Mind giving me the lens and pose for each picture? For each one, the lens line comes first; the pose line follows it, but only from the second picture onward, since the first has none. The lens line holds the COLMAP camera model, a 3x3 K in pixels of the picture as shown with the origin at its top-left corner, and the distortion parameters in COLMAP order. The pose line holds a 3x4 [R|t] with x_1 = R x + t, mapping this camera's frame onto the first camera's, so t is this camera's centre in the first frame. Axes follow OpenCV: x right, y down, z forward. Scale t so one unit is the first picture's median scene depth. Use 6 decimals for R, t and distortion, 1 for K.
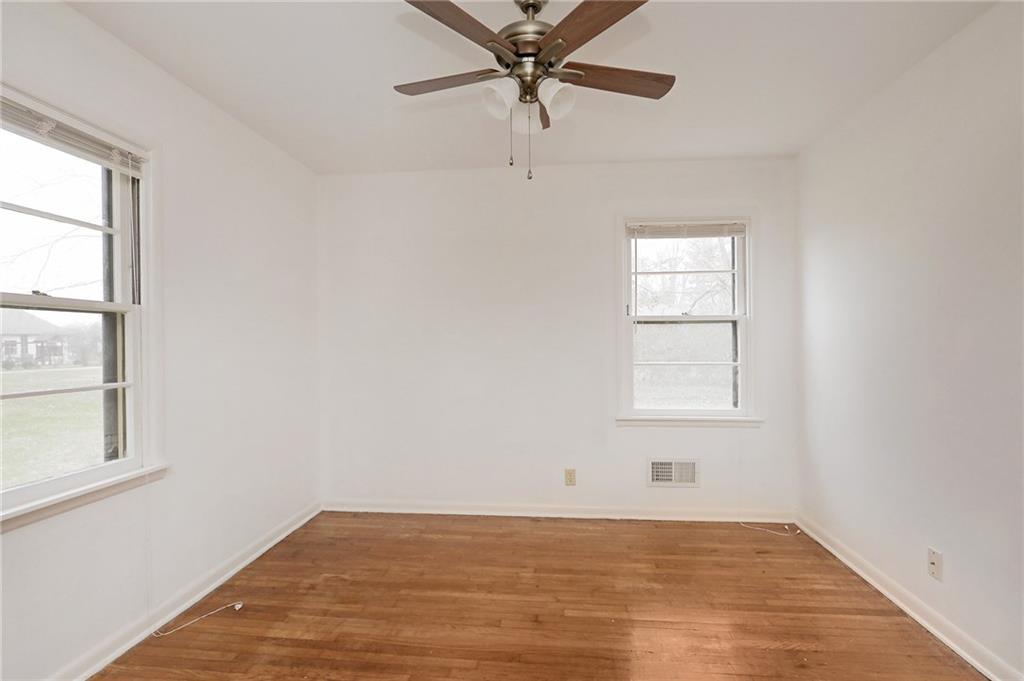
lens RADIAL K [[511.6, 0, 512.0], [0, 511.6, 342.6], [0, 0, 1]] dist [-0.015771, 0.006359]
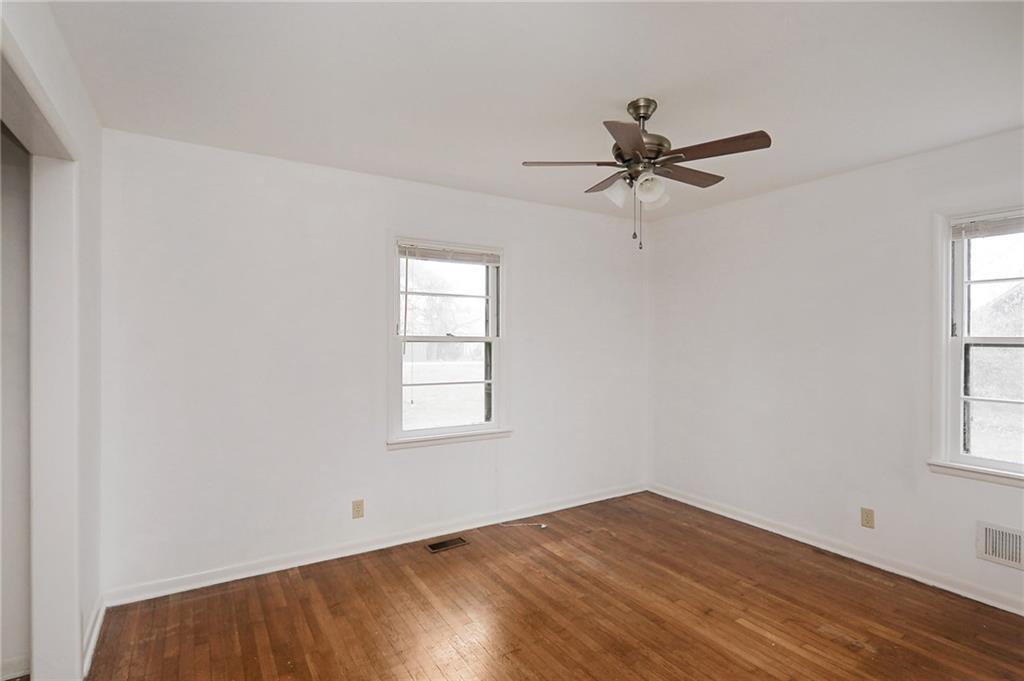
lens RADIAL K [[511.6, 0, 512.7], [0, 511.6, 338.3], [0, 0, 1]] dist [-0.015771, 0.006359]
pose [[0.606023, 0.005554, -0.795427, 0.596536], [-0.010452, 0.999945, -0.000981, -0.057426], [0.795378, 0.008908, 0.606048, -0.041783]]
